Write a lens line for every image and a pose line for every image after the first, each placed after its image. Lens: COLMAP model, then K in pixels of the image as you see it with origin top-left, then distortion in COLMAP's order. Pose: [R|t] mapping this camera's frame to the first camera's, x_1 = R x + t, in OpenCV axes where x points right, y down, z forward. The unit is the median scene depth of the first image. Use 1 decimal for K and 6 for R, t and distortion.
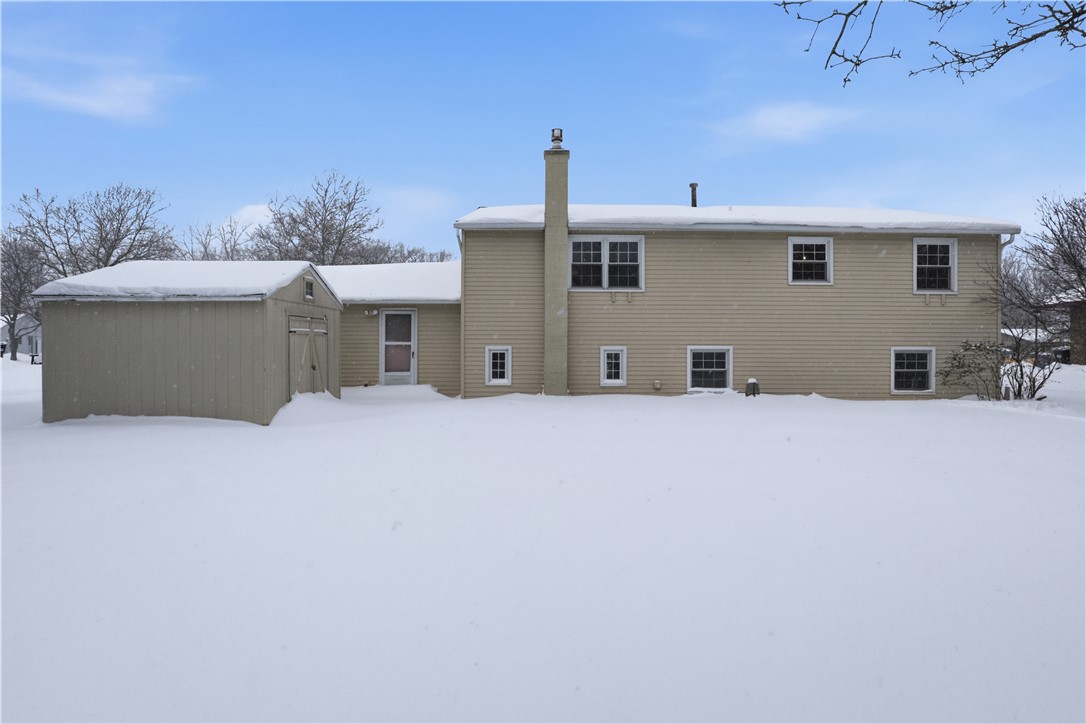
lens RADIAL K [[571.6, 0, 544.1], [0, 571.6, 358.1], [0, 0, 1]] dist [-0.020565, -0.000387]
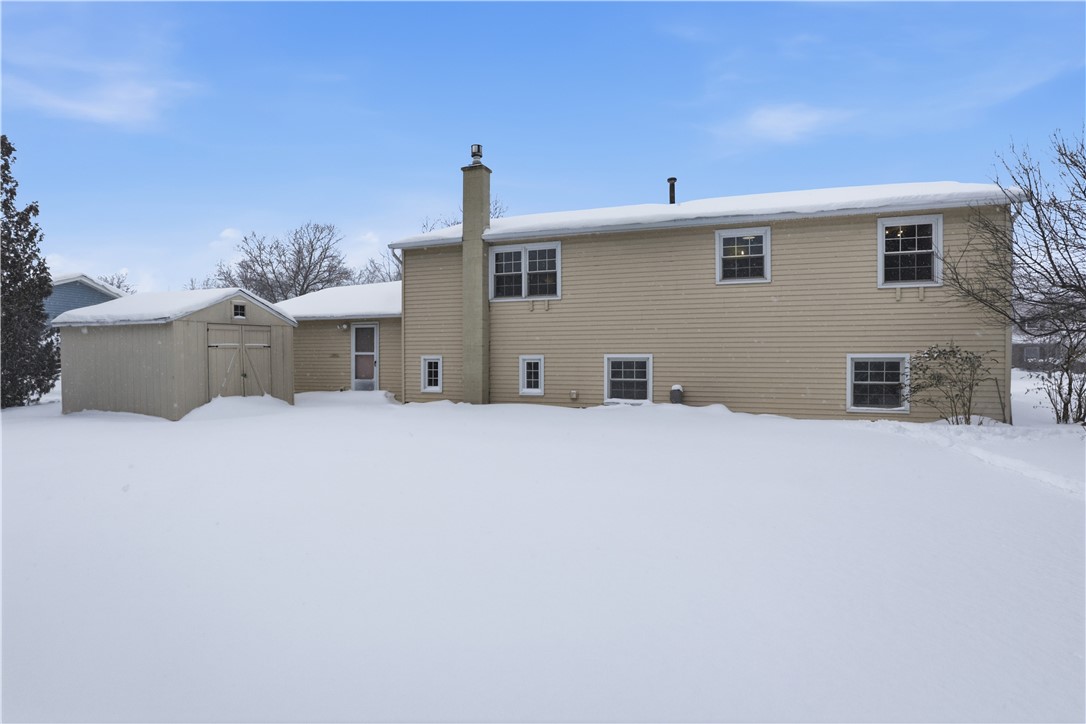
lens RADIAL K [[571.6, 0, 534.8], [0, 571.6, 365.4], [0, 0, 1]] dist [-0.020565, -0.000387]
pose [[0.935579, 0.000404, -0.353118, 0.478123], [0.000741, 0.999995, 0.003109, -0.006019], [0.353117, -0.003170, 0.935574, 0.069973]]
